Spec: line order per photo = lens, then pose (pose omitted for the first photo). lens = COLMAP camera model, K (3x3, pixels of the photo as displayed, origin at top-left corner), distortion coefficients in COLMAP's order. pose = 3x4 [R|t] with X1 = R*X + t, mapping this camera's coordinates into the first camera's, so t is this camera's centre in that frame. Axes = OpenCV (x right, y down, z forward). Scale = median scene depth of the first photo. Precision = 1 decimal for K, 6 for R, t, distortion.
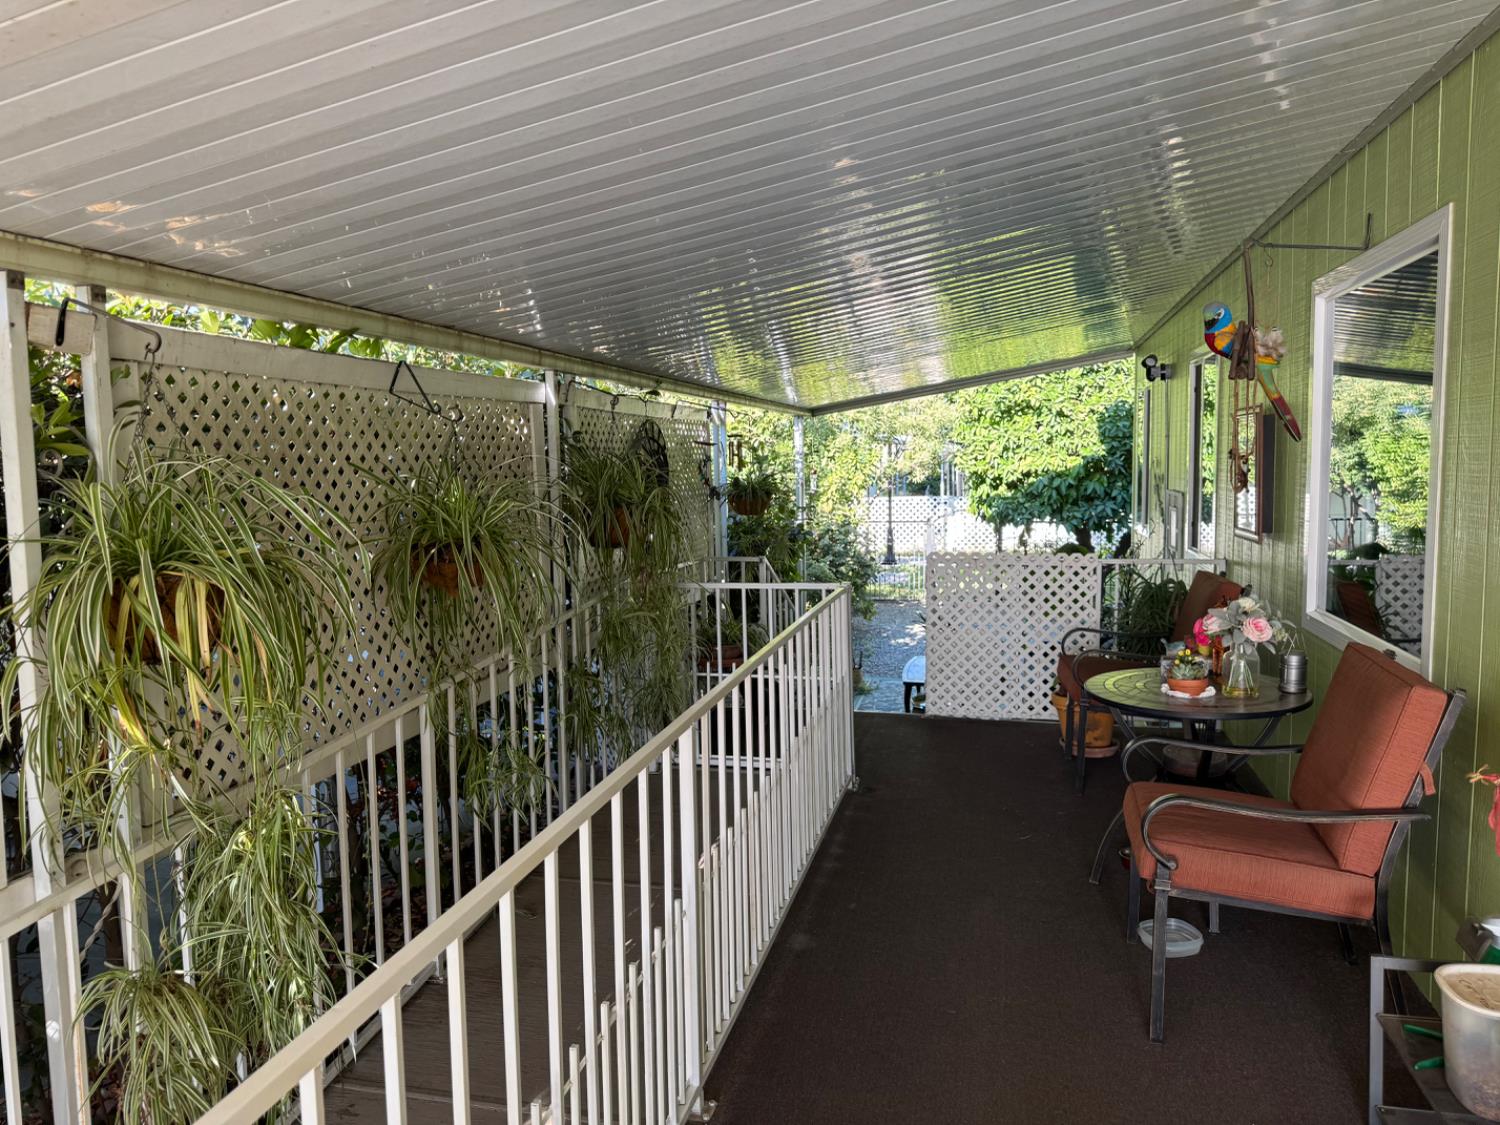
lens RADIAL K [[1053.0, 0, 741.1], [0, 1053.0, 562.9], [0, 0, 1]] dist [0.461145, -0.000896]
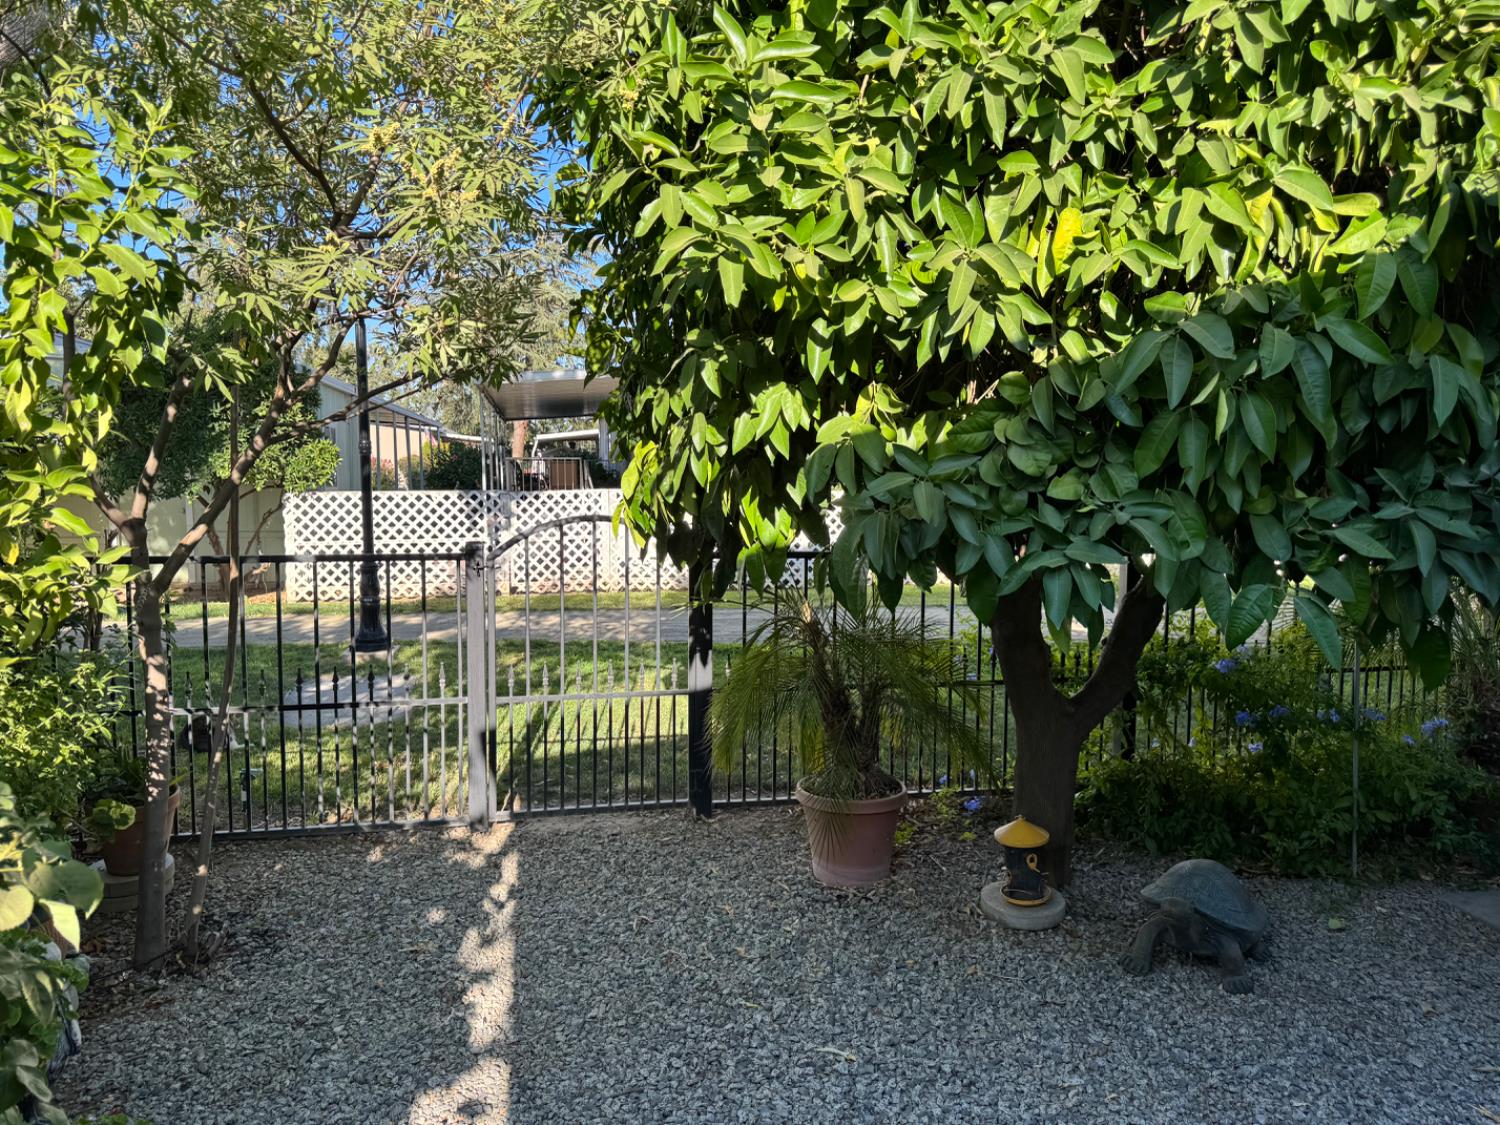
lens RADIAL K [[1053.0, 0, 741.1], [0, 1053.0, 562.9], [0, 0, 1]] dist [0.461145, -0.000896]
pose [[0.907314, 0.002691, 0.420445, 0.135885], [0.001449, 0.999954, -0.009527, -0.037806], [-0.420452, 0.009253, 0.907268, 0.829288]]
